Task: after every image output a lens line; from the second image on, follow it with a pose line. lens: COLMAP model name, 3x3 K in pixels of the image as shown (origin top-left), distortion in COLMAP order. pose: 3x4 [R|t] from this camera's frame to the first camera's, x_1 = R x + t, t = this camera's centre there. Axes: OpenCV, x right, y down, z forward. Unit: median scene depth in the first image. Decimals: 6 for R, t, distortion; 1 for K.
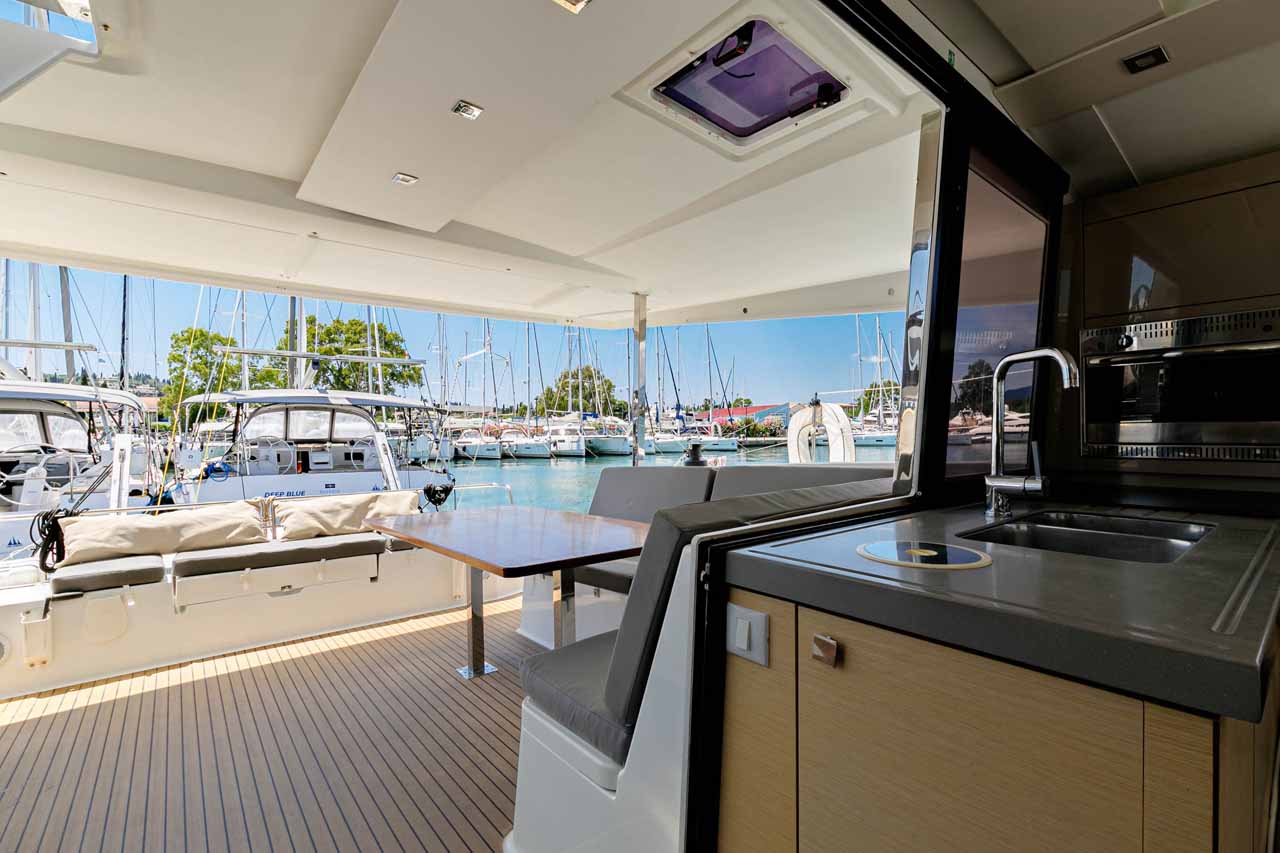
lens RADIAL K [[574.4, 0, 651.2], [0, 574.4, 429.4], [0, 0, 1]] dist [0.001232, 0.000276]
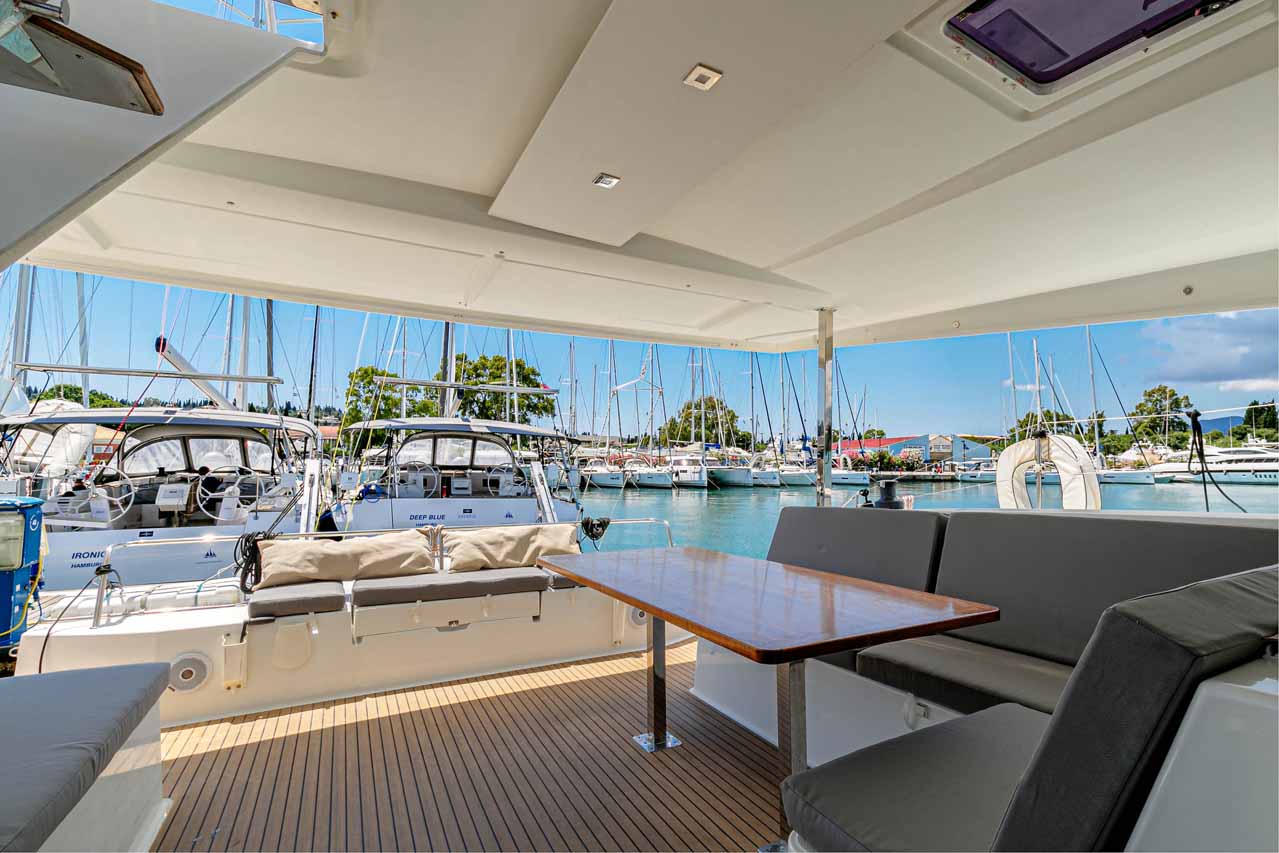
lens RADIAL K [[578.8, 0, 658.2], [0, 578.8, 427.9], [0, 0, 1]] dist [0.001518, -0.000173]
pose [[0.980378, 0.003715, -0.197093, -0.081581], [-0.014695, 0.998418, -0.054280, -0.002027], [0.196580, 0.056111, 0.978881, 0.075129]]
